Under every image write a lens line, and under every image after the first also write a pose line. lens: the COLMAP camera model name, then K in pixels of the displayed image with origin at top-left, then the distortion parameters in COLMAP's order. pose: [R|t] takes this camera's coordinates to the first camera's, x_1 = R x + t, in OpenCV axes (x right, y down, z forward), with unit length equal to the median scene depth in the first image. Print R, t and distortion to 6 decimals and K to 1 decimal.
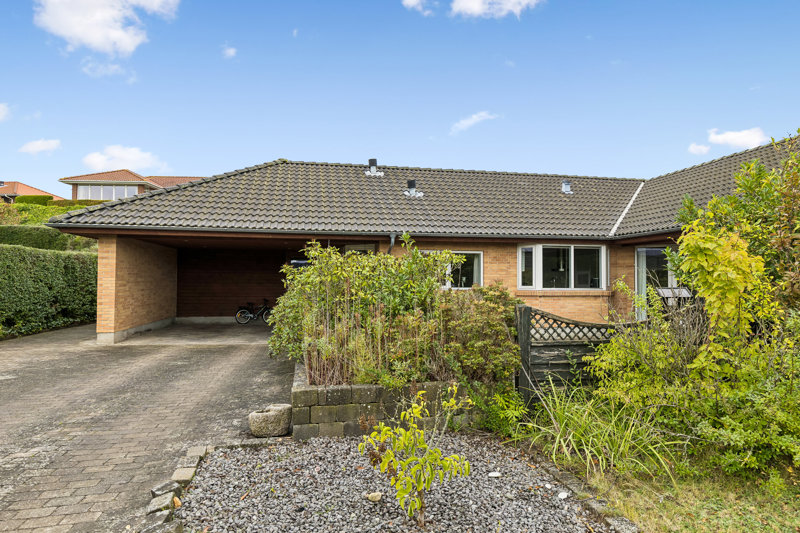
lens RADIAL K [[499.9, 0, 396.6], [0, 499.9, 270.1], [0, 0, 1]] dist [0.011682, 0.000706]
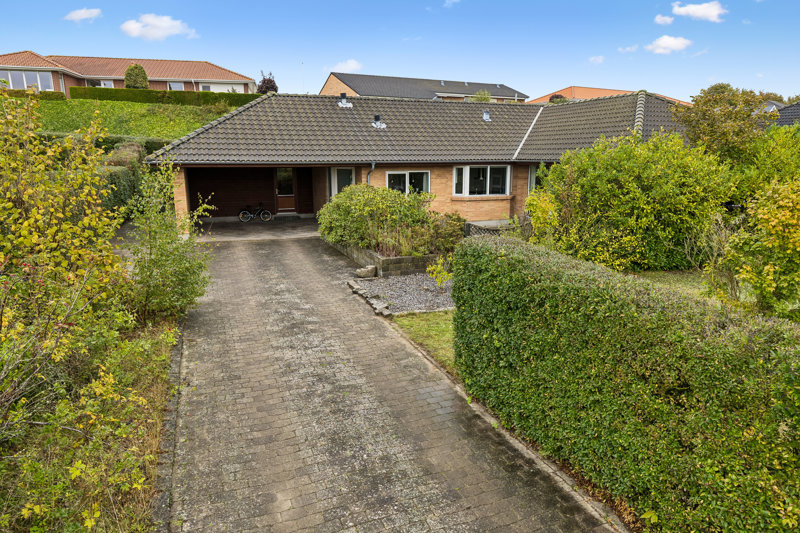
lens RADIAL K [[519.6, 0, 401.4], [0, 519.6, 266.0], [0, 0, 1]] dist [0.002329, 0.000682]
pose [[0.985392, -0.039884, 0.165568, -0.169889], [0.002651, 0.975665, 0.219251, -0.096713], [-0.170283, -0.215609, 0.961518, -0.496162]]
